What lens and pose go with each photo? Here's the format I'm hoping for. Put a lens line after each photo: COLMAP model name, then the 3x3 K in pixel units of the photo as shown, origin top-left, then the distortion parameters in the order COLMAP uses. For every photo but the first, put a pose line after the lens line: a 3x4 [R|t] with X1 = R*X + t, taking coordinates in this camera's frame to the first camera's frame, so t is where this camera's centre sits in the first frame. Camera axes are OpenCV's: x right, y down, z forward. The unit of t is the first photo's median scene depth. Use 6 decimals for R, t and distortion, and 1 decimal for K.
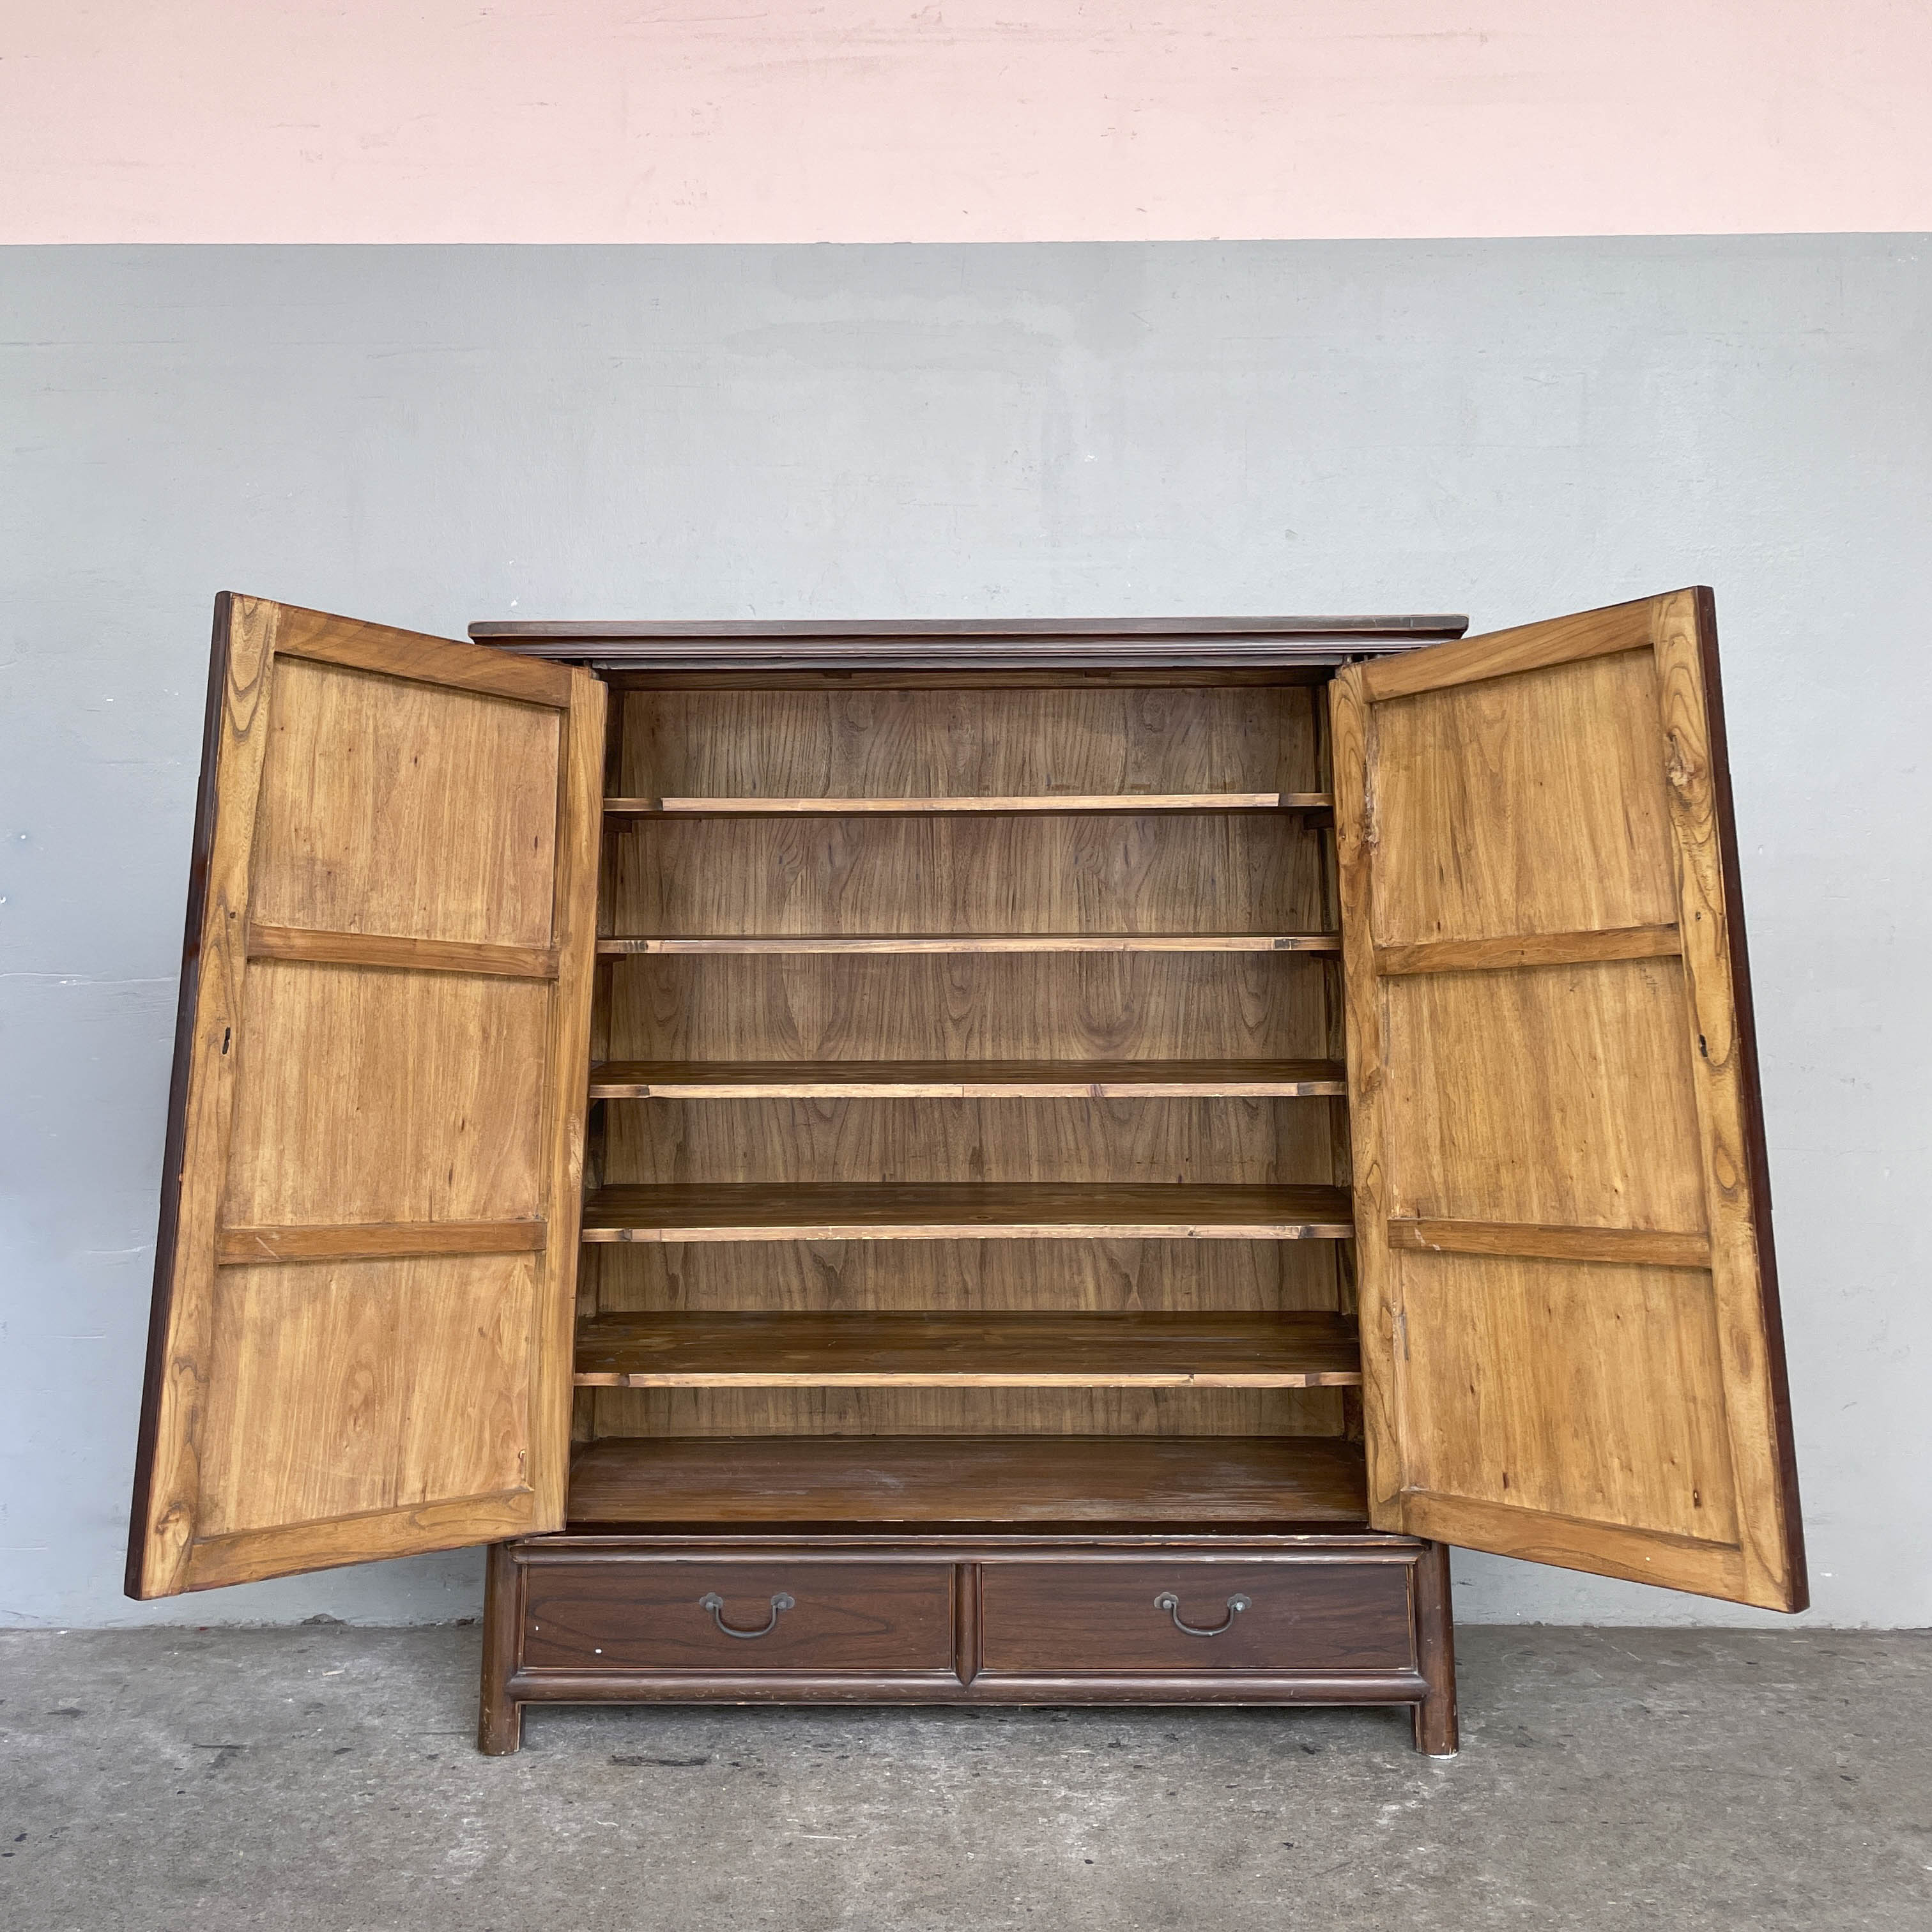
lens RADIAL K [[1941.1, 0, 965.1], [0, 1941.1, 936.0], [0, 0, 1]] dist [0.016365, 0.004614]
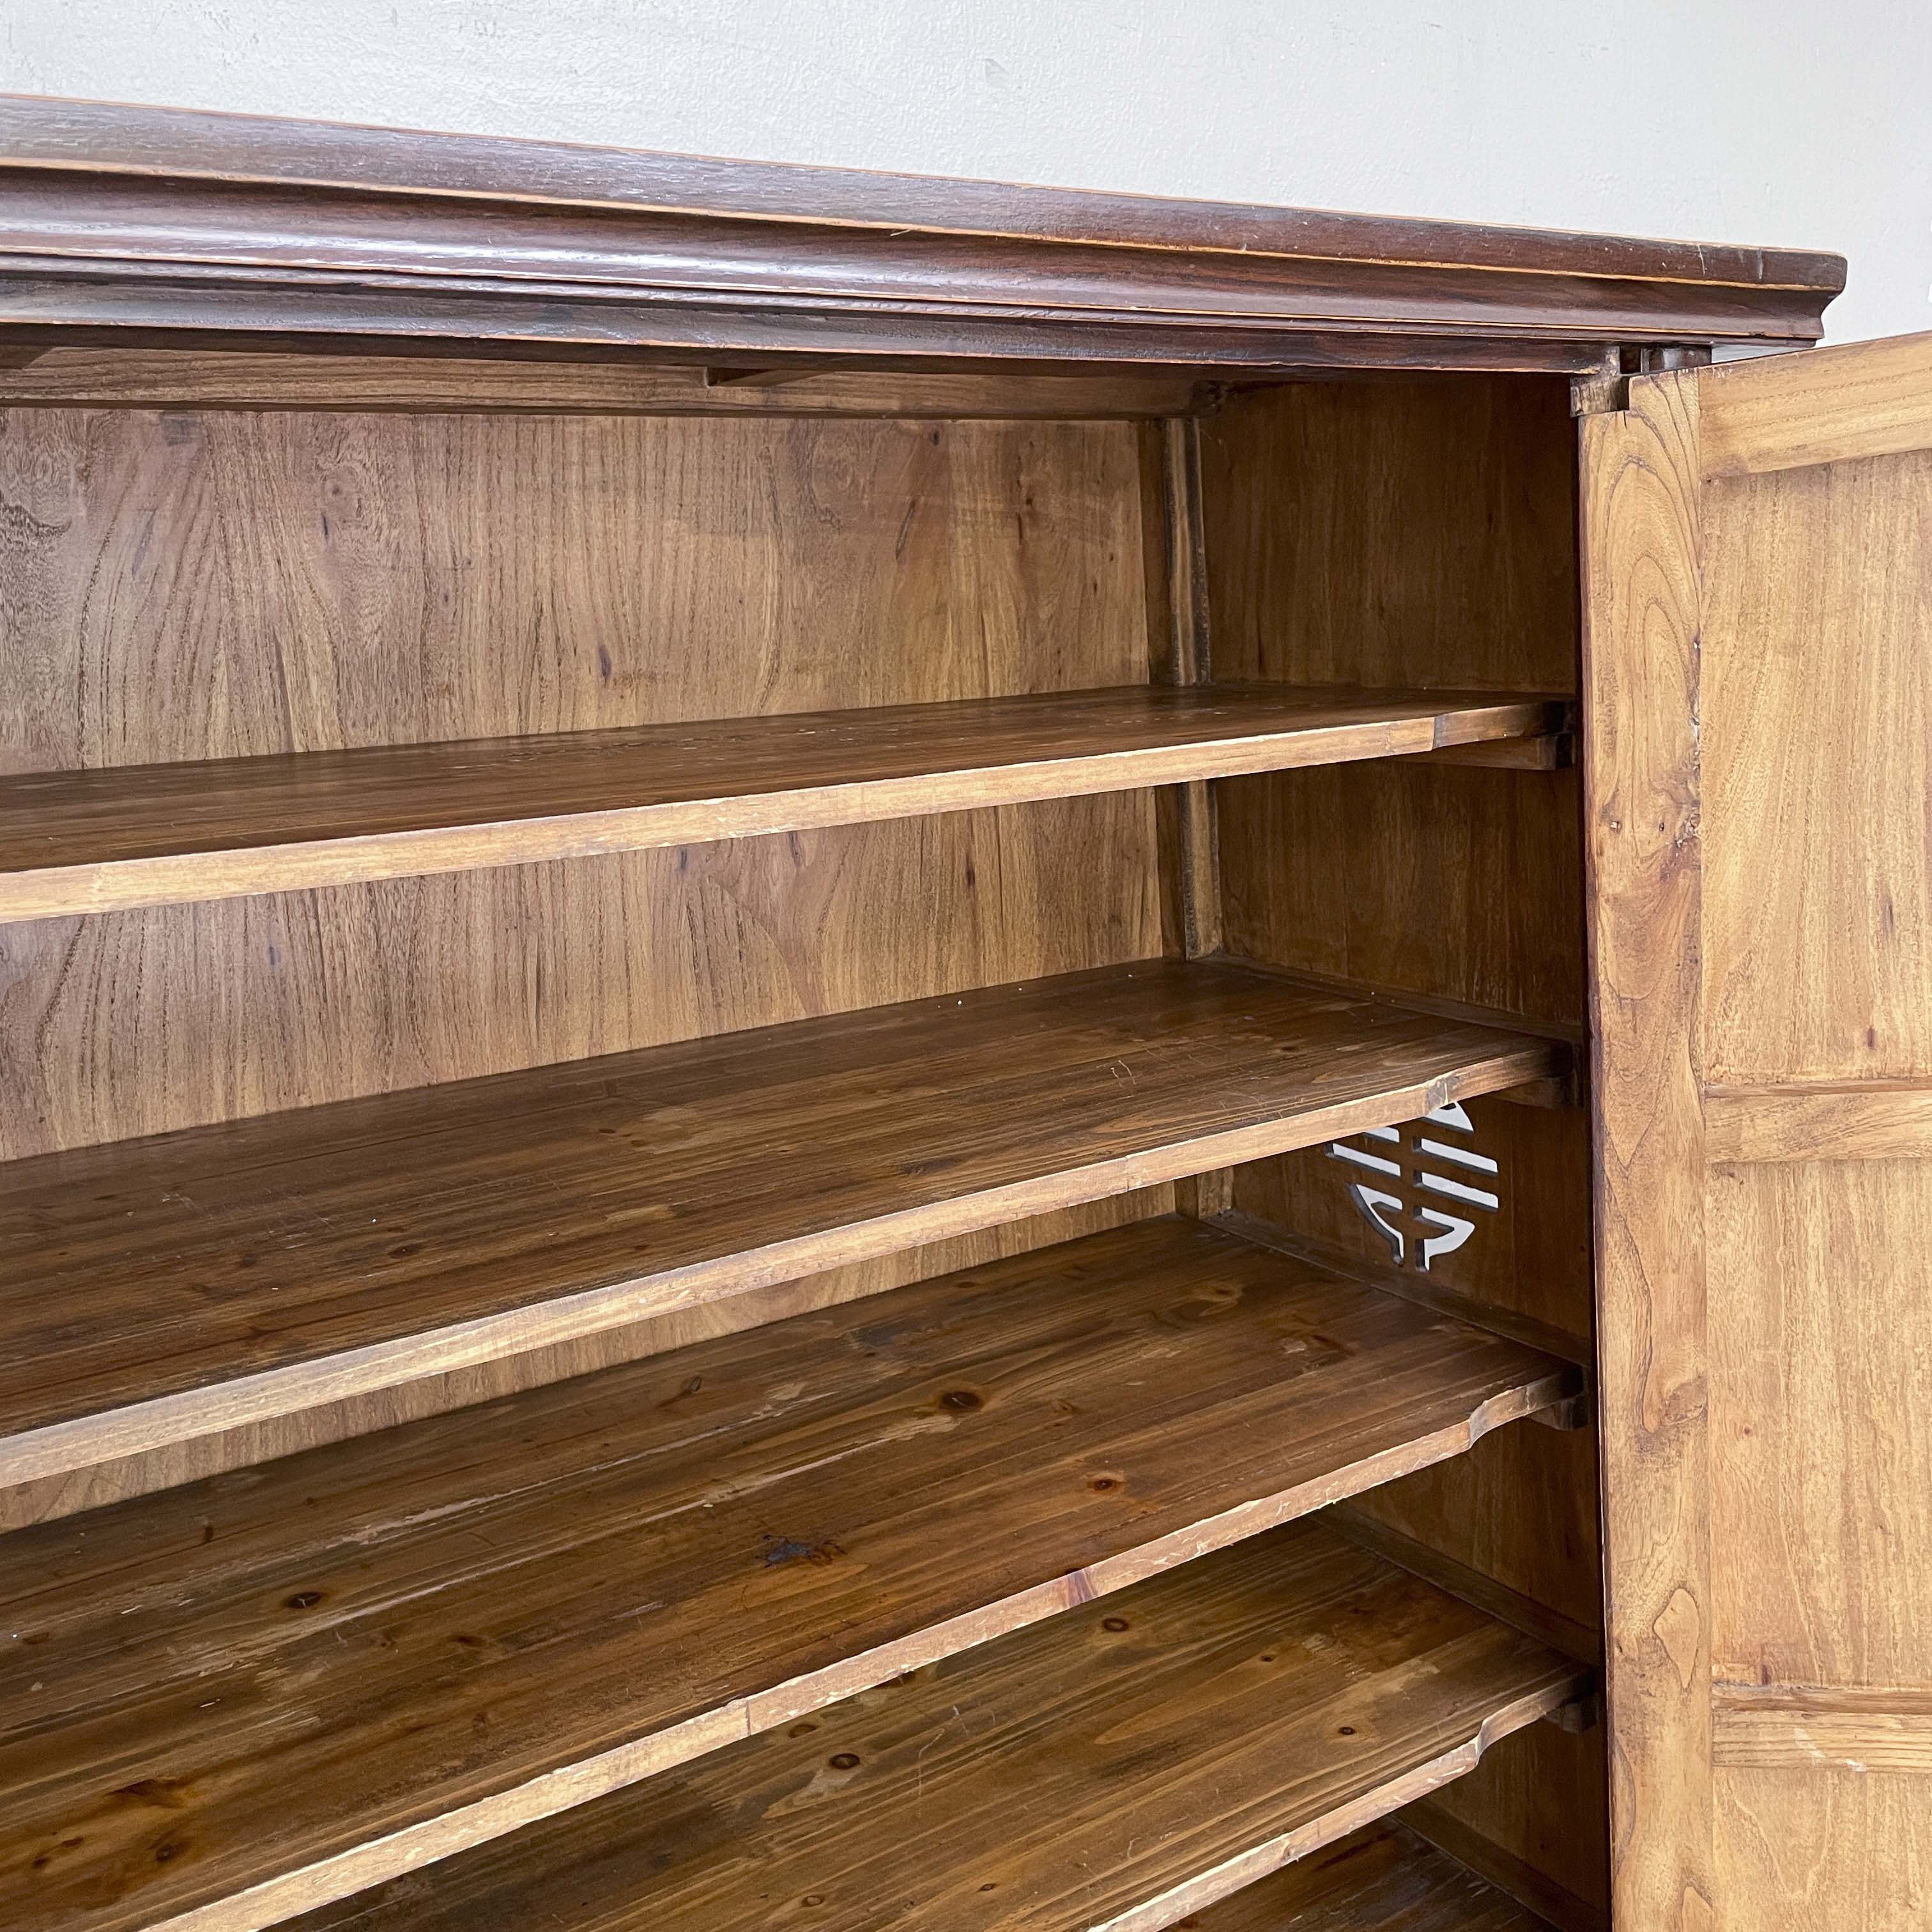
lens RADIAL K [[1941.1, 0, 965.1], [0, 1941.1, 936.0], [0, 0, 1]] dist [0.016365, 0.004614]
pose [[0.828190, -0.127721, 0.545700, -0.131847], [0.048536, 0.986374, 0.157199, -0.097348], [-0.558342, -0.103704, 0.823104, 0.747218]]
